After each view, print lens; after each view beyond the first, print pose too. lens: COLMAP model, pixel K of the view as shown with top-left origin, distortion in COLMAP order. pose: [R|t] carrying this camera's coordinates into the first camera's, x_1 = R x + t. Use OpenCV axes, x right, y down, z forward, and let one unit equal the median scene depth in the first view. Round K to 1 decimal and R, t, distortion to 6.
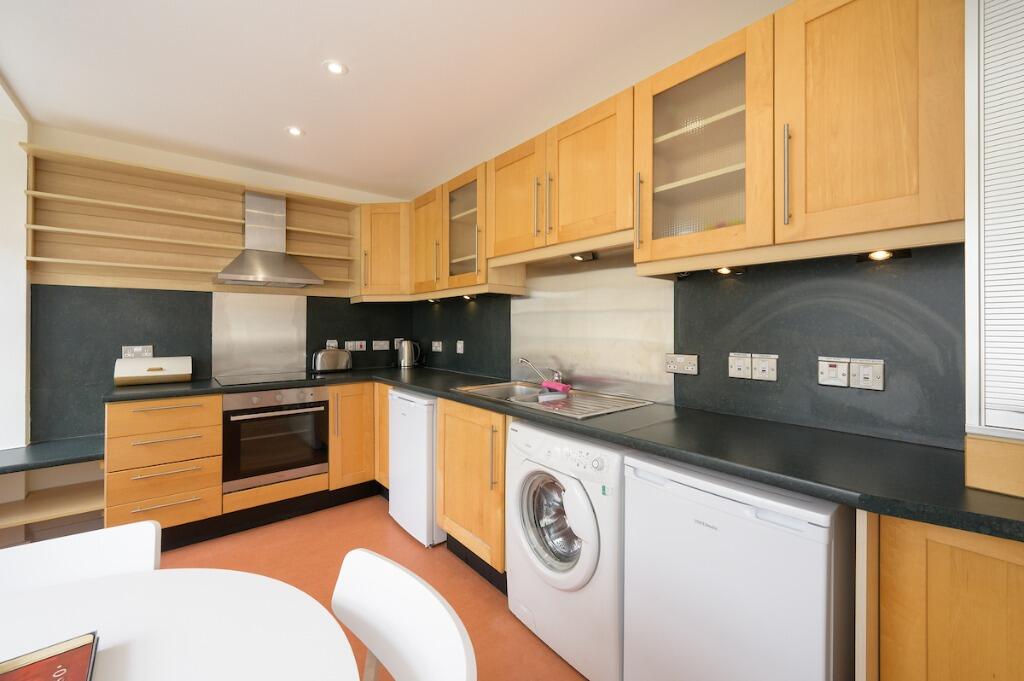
lens RADIAL K [[416.3, 0, 516.4], [0, 416.3, 323.7], [0, 0, 1]] dist [0.001155, 0.000108]
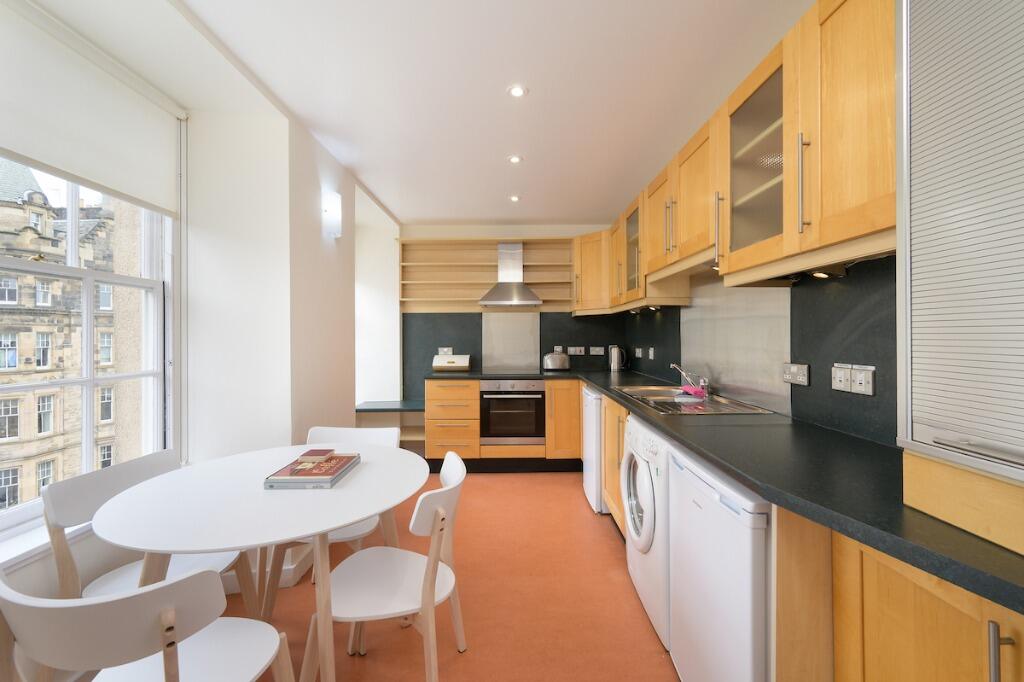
lens RADIAL K [[414.3, 0, 515.6], [0, 414.3, 333.1], [0, 0, 1]] dist [0.000042, -0.000035]
pose [[0.777417, -0.007183, -0.628945, 0.345316], [0.009147, 0.999958, -0.000114, -0.001845], [0.628919, -0.005664, 0.777450, -0.097544]]
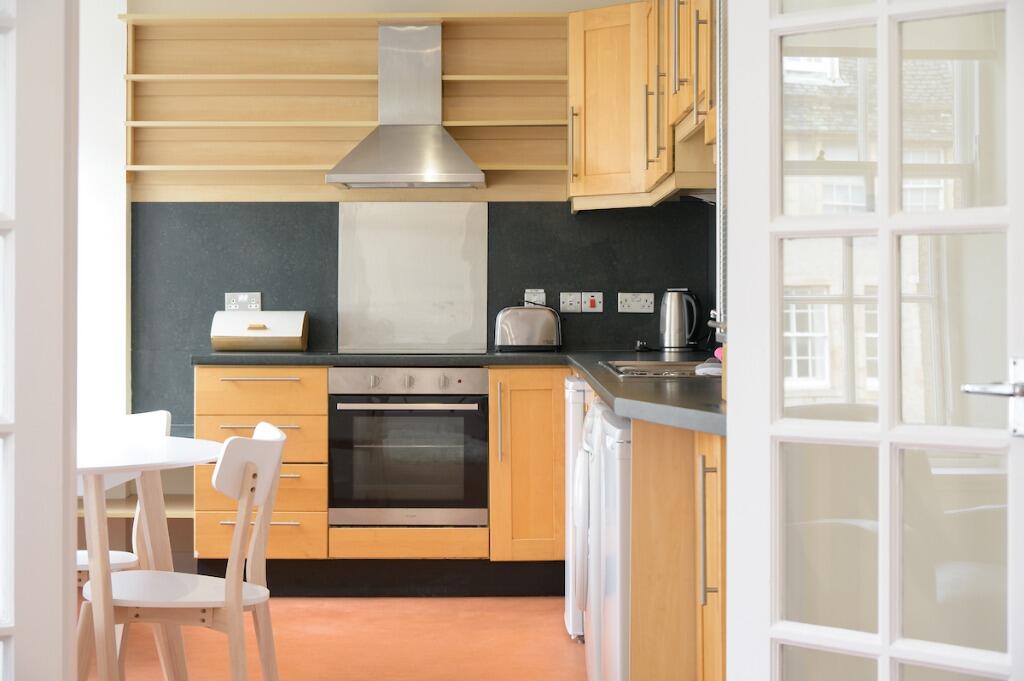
lens RADIAL K [[1723.3, 0, 511.6], [0, 1723.3, 258.7], [0, 0, 1]] dist [0.020921, 0.009546]
pose [[0.776031, -0.013677, -0.630546, 1.110232], [0.005814, 0.999877, -0.014533, 0.043928], [0.630668, 0.007612, 0.776015, -0.813748]]
